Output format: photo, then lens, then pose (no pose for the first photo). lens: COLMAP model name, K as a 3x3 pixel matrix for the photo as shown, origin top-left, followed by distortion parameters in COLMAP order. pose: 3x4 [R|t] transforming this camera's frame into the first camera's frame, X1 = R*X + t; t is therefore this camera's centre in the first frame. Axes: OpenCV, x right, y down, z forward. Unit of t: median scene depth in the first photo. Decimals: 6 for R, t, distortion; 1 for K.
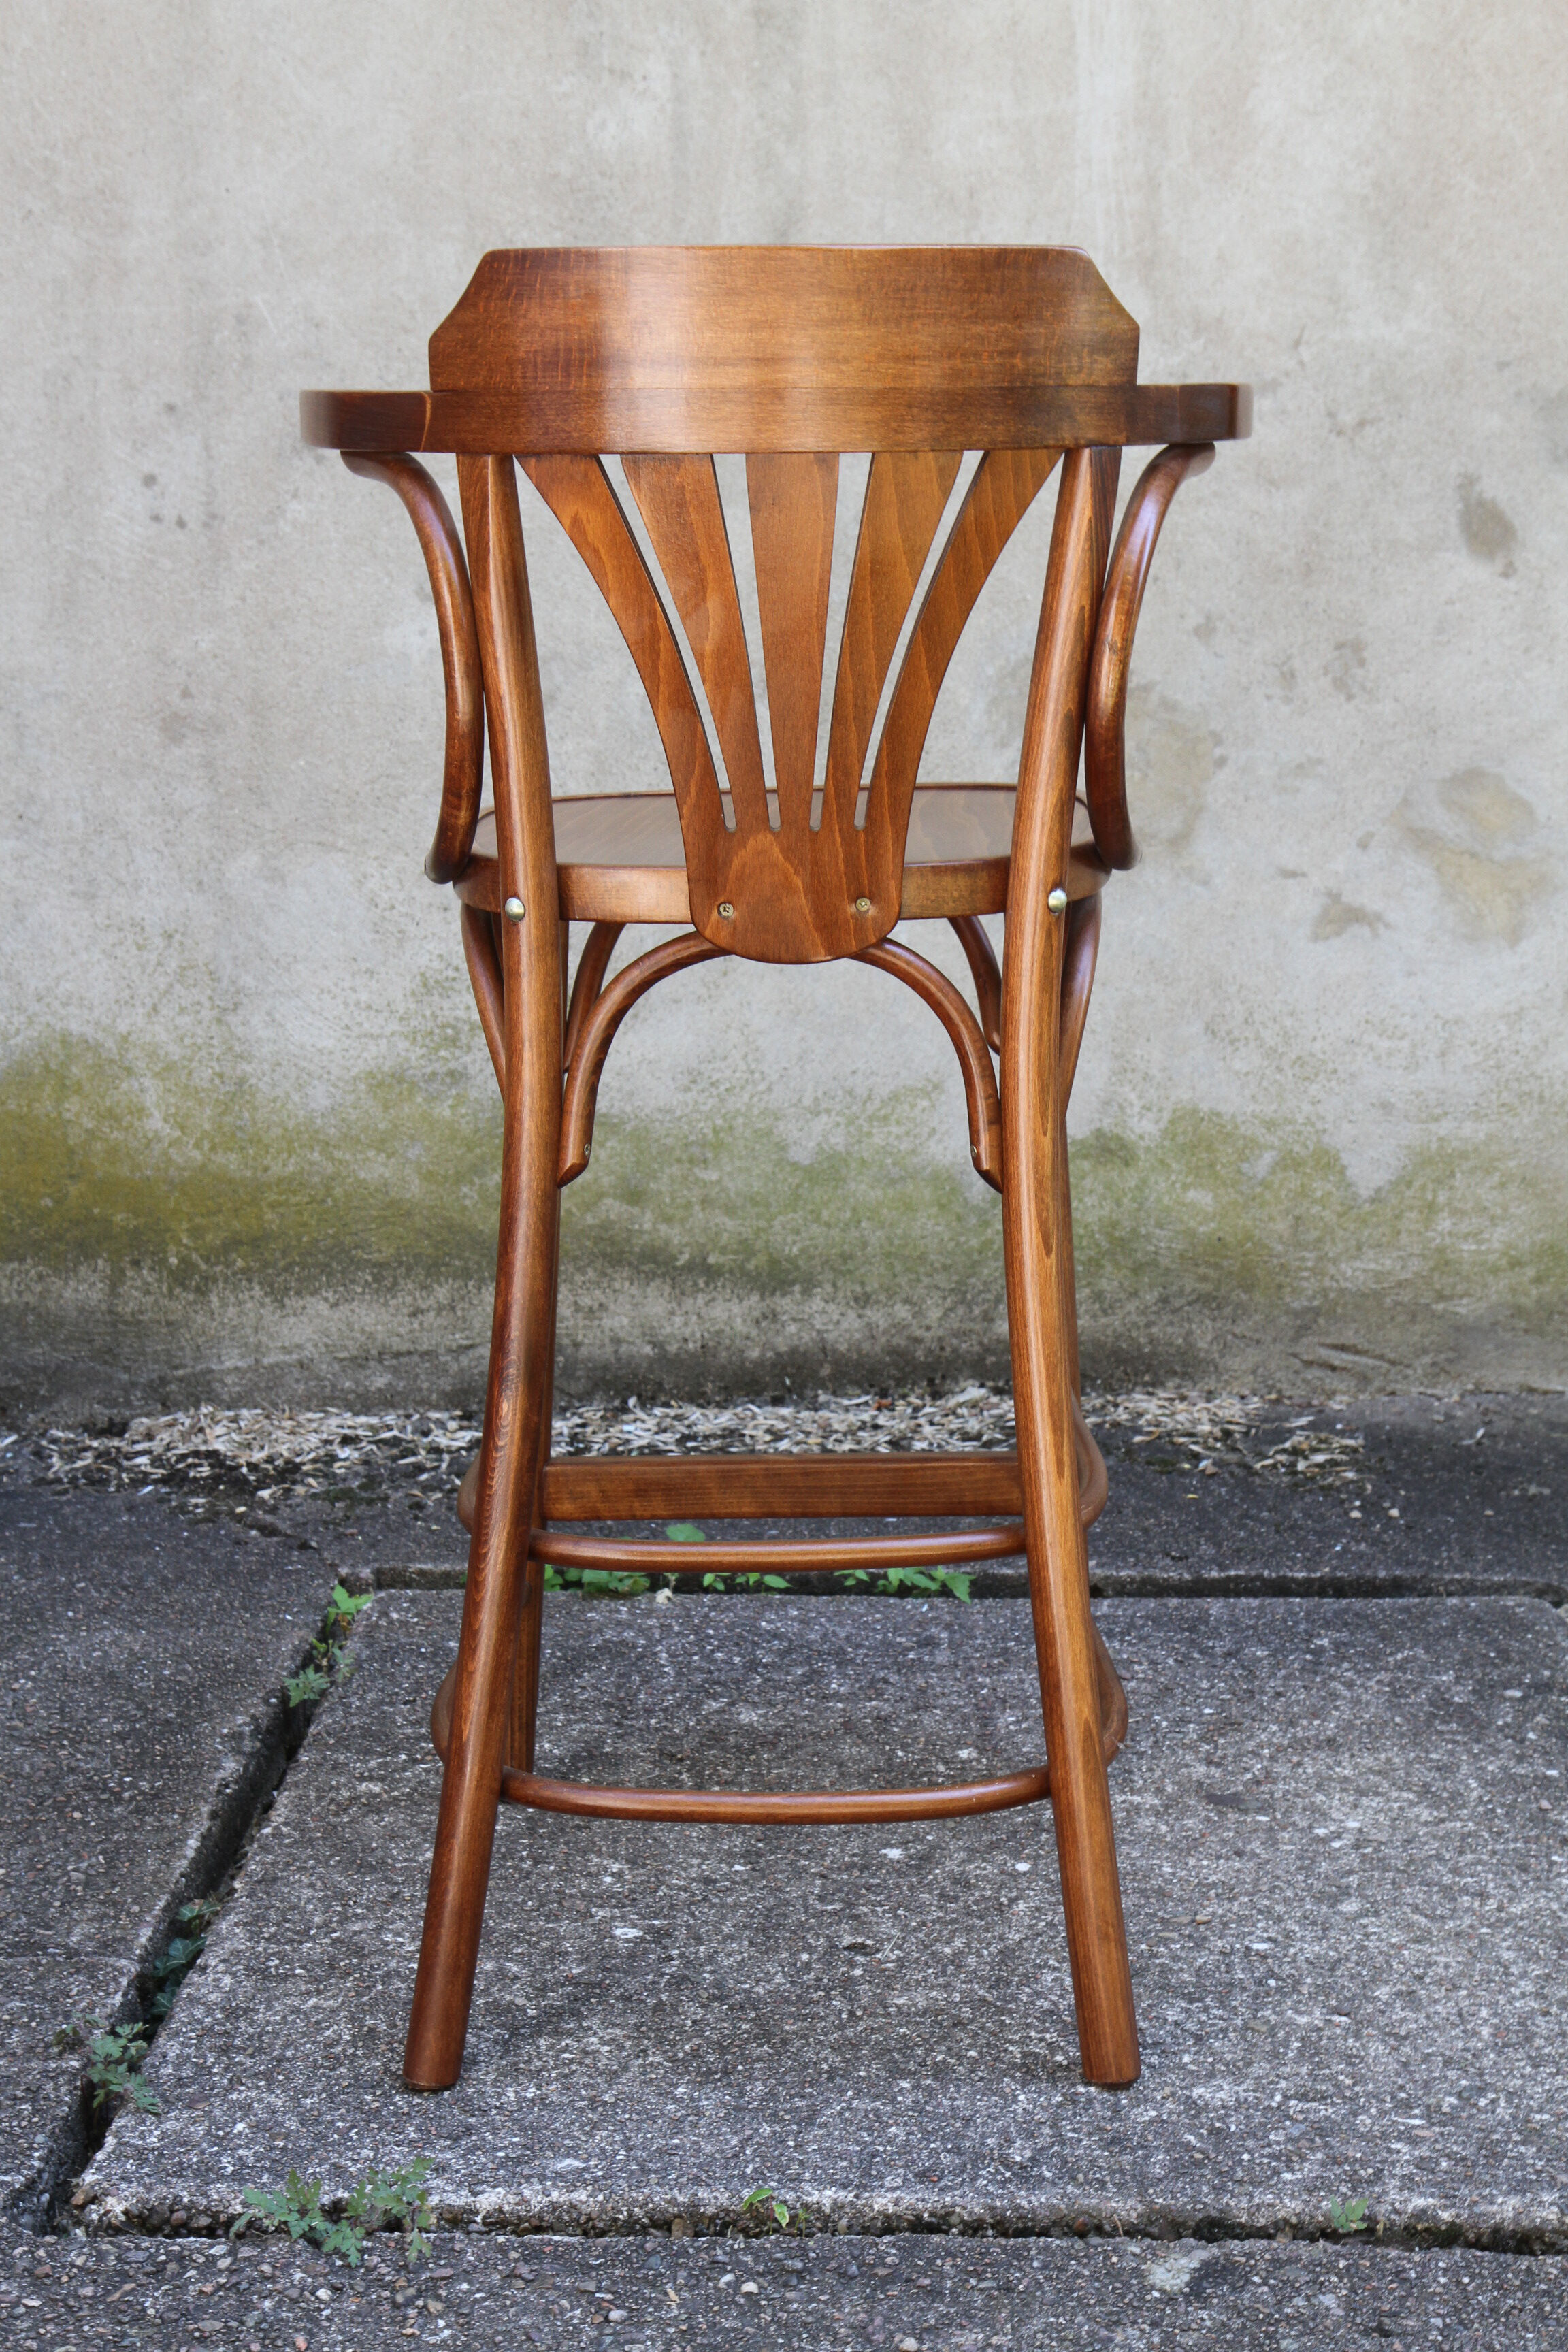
lens RADIAL K [[3417.9, 0, 785.7], [0, 3417.9, 1193.0], [0, 0, 1]] dist [0.141840, 0.000000]
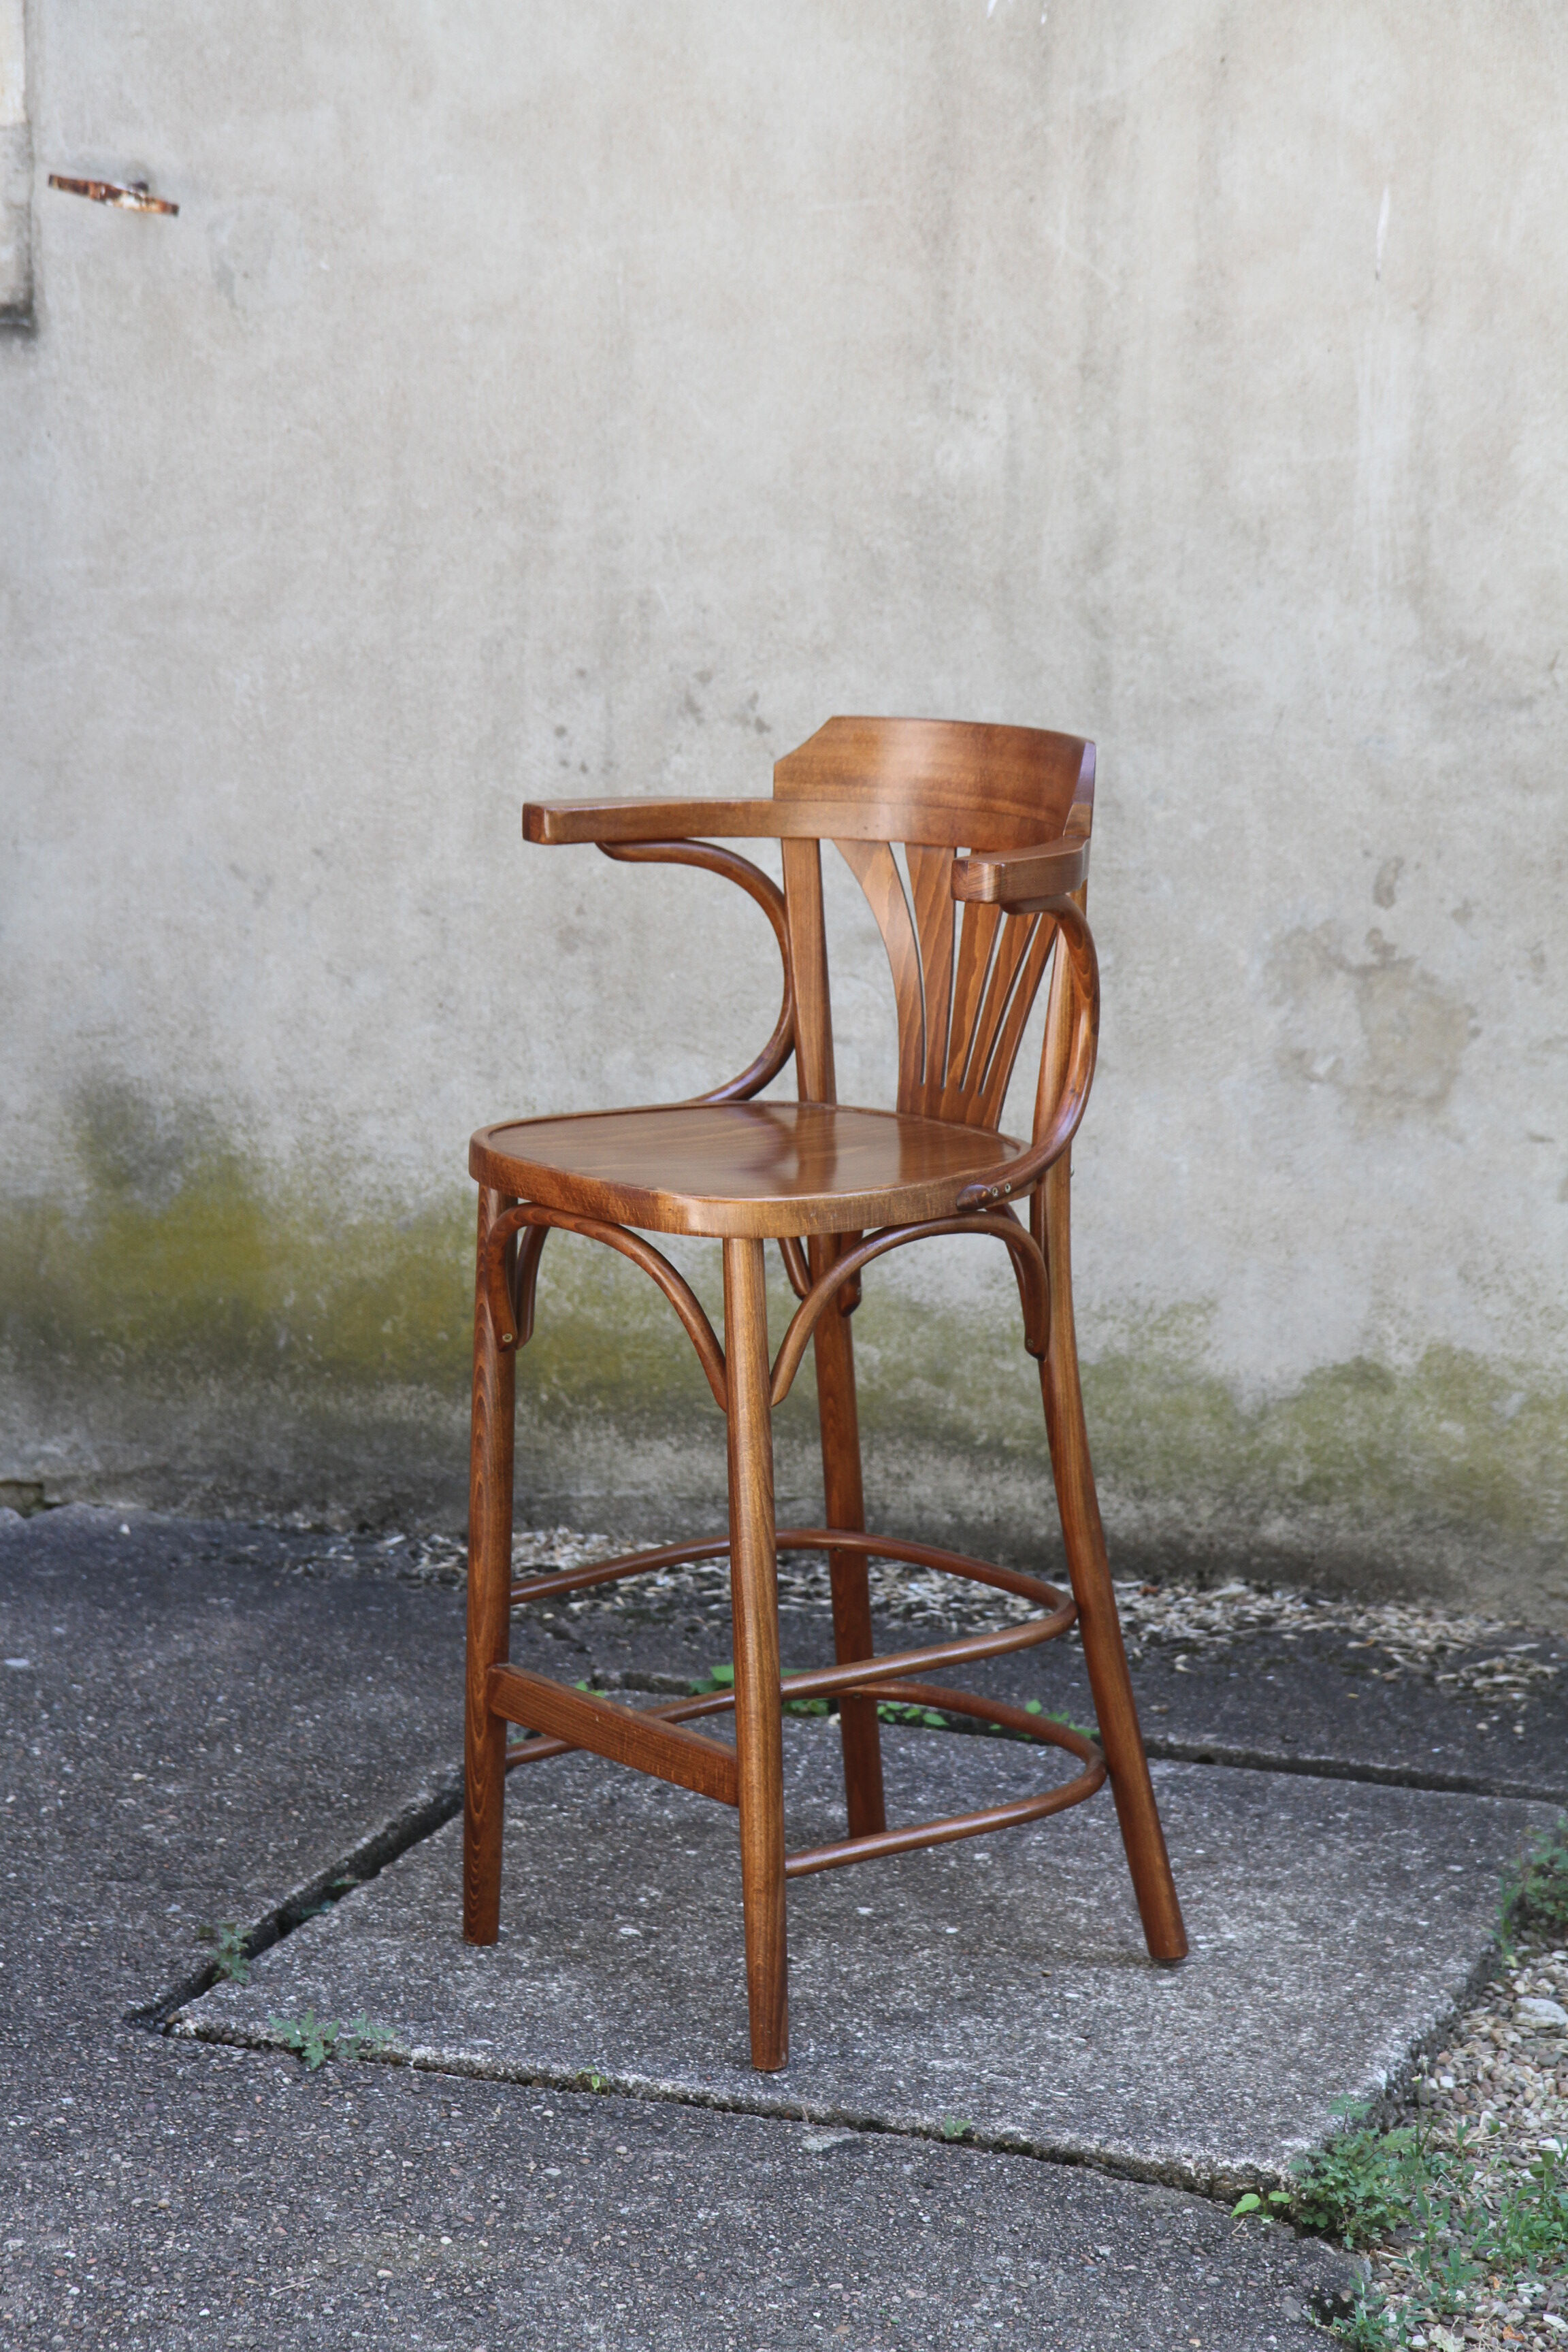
lens RADIAL K [[5452.1, 0, 786.7], [0, 5452.1, 1193.8], [0, 0, 1]] dist [0.302676, 0.000000]
pose [[0.953950, 0.083058, -0.288238, 0.443091], [-0.088522, 0.996056, -0.005952, -0.046805], [0.286607, 0.031193, 0.957540, -0.759712]]
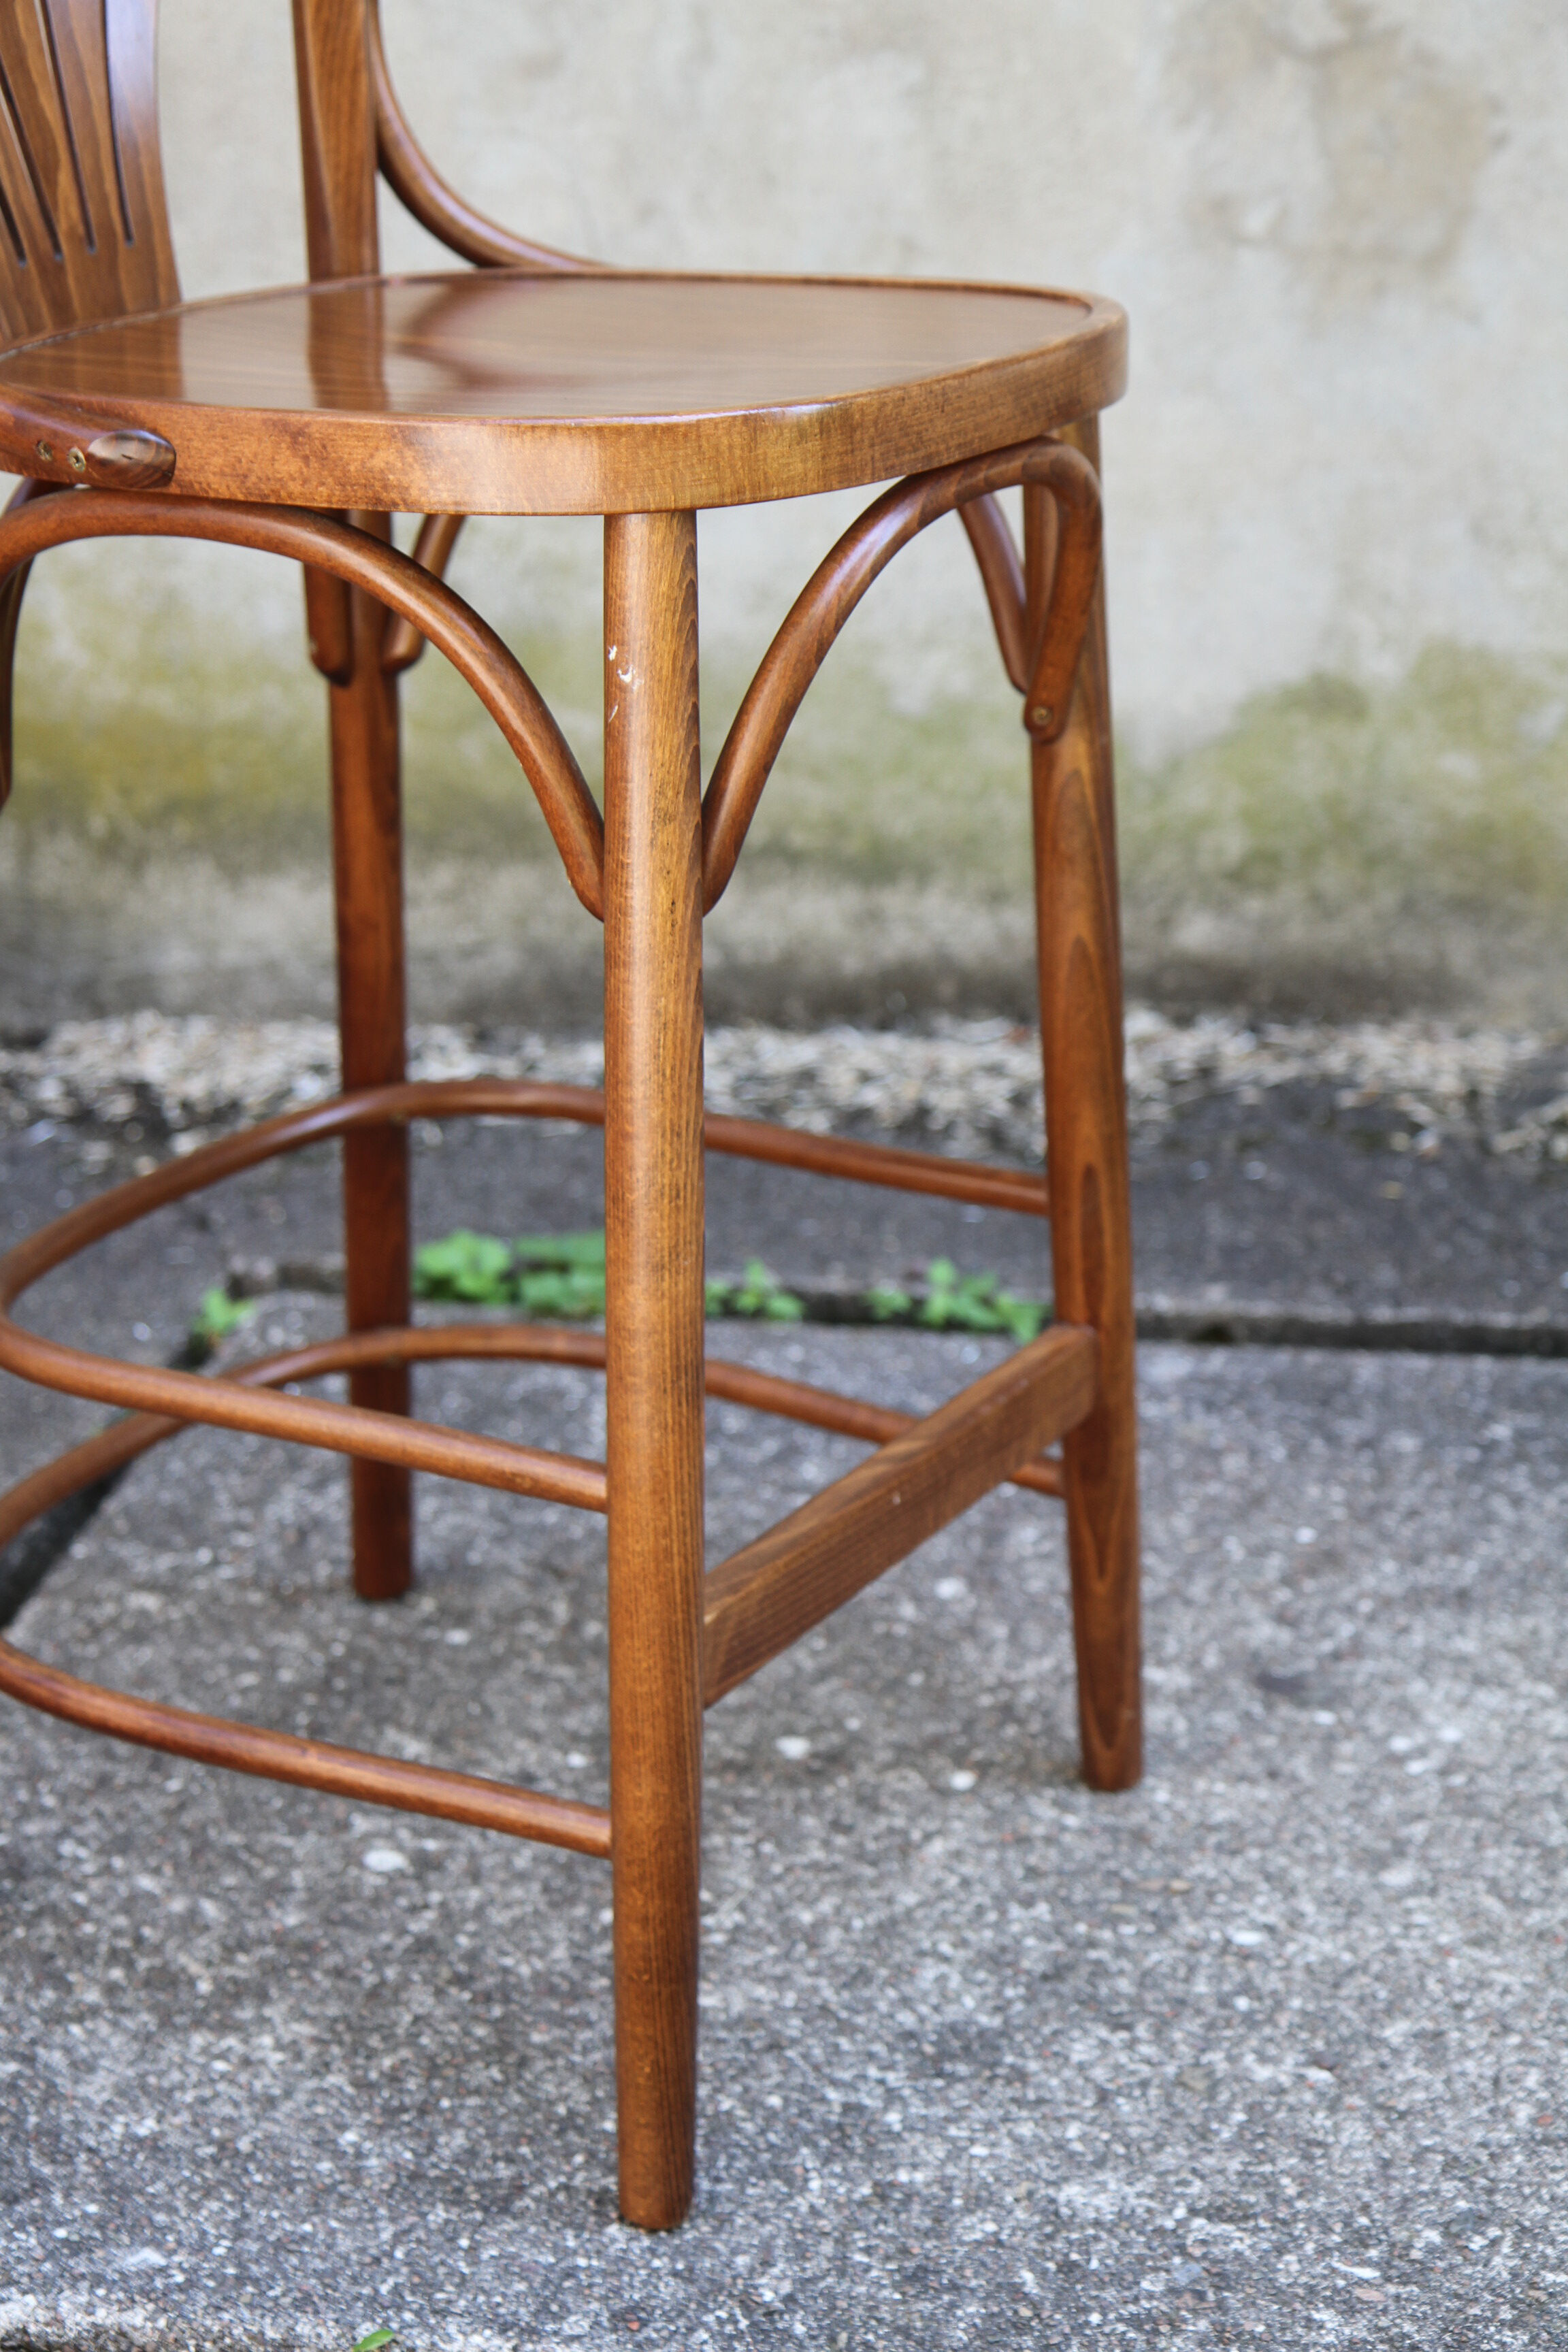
lens RADIAL K [[3883.9, 0, 777.2], [0, 3883.9, 1195.1], [0, 0, 1]] dist [0.164908, 0.000000]
pose [[0.988122, 0.032390, -0.150222, 0.114082], [-0.008783, 0.987840, 0.155223, -0.038814], [0.153423, -0.152060, 0.976391, 0.166618]]
